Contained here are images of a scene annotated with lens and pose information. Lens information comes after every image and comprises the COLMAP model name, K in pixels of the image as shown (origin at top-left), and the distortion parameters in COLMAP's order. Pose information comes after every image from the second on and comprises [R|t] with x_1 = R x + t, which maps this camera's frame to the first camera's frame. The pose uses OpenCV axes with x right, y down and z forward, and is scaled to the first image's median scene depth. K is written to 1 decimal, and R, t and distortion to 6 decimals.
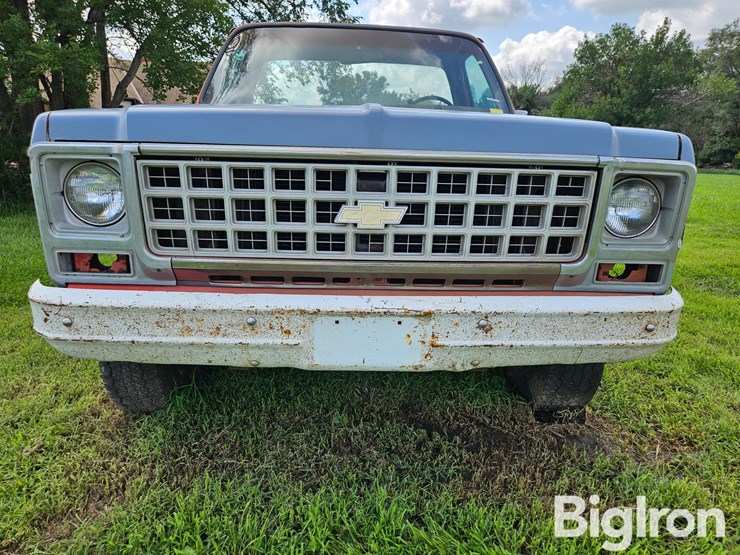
lens RADIAL K [[498.9, 0, 367.4], [0, 498.9, 280.8], [0, 0, 1]] dist [0.067554, -0.050498]
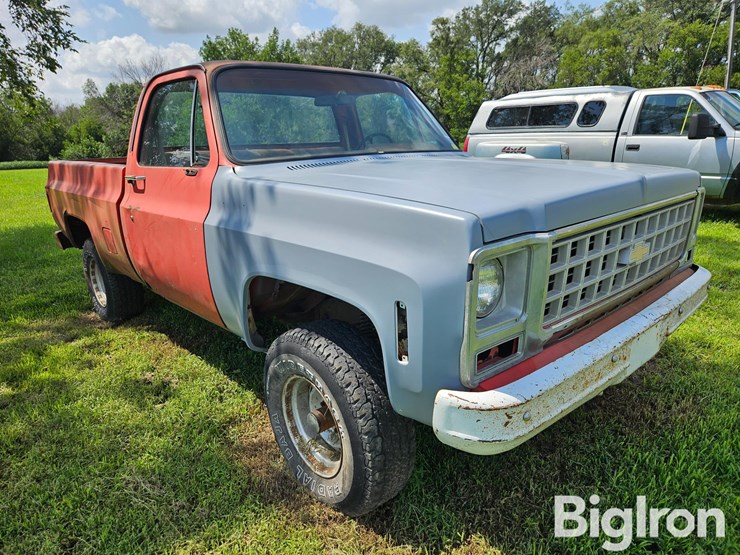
lens RADIAL K [[498.9, 0, 372.9], [0, 498.9, 277.1], [0, 0, 1]] dist [0.067554, -0.050498]
pose [[0.764149, -0.215216, 0.608077, -1.283464], [0.214200, 0.973867, 0.075501, -0.306678], [-0.608436, 0.072556, 0.790279, 0.352534]]
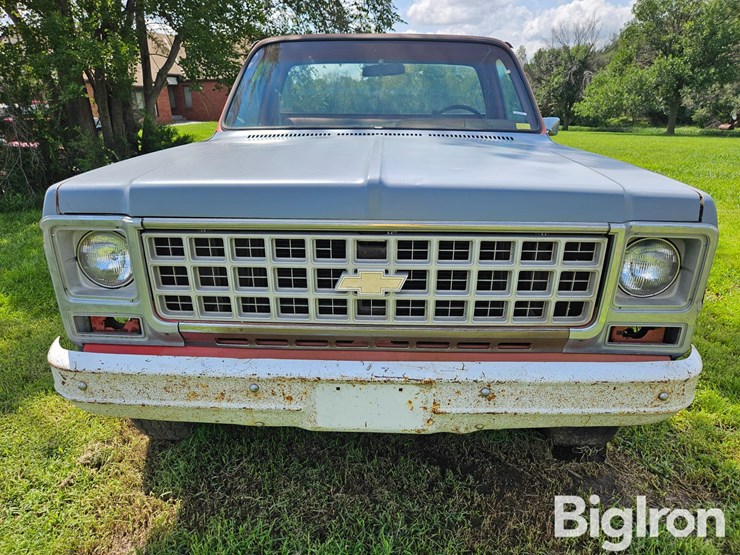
lens RADIAL K [[498.9, 0, 373.0], [0, 498.9, 280.4], [0, 0, 1]] dist [0.067554, -0.050498]
pose [[0.997138, 0.002199, -0.075566, 0.080906], [0.002323, 0.998213, 0.059704, -0.185150], [0.075563, -0.059709, 0.995352, 0.012543]]
